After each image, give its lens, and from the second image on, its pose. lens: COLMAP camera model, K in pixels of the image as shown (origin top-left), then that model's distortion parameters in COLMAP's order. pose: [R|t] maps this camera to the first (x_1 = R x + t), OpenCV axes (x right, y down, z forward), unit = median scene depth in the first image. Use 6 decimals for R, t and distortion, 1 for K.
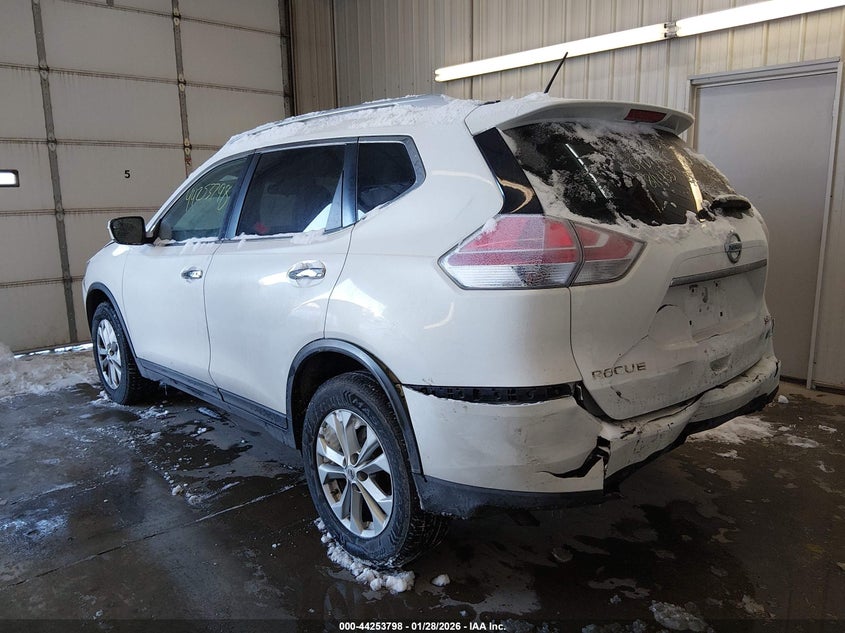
lens RADIAL K [[648.0, 0, 422.5], [0, 648.0, 316.5], [0, 0, 1]] dist [0.000461, 0.001094]
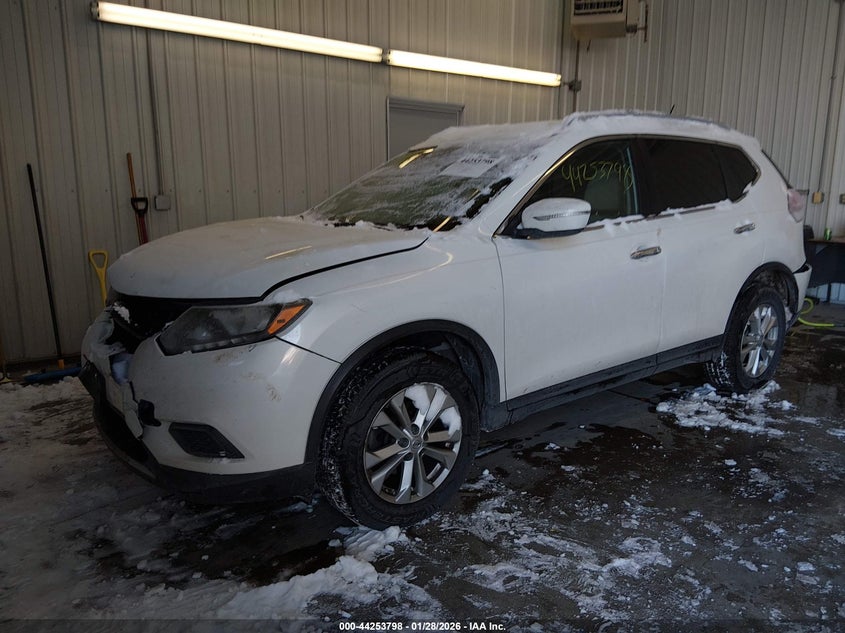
lens RADIAL K [[648.0, 0, 422.5], [0, 648.0, 316.5], [0, 0, 1]] dist [0.000461, 0.001094]
pose [[0.092524, -0.180216, 0.979266, -0.980055], [0.182689, 0.969862, 0.161225, -0.136732], [-0.978807, 0.163984, 0.122659, 0.867768]]
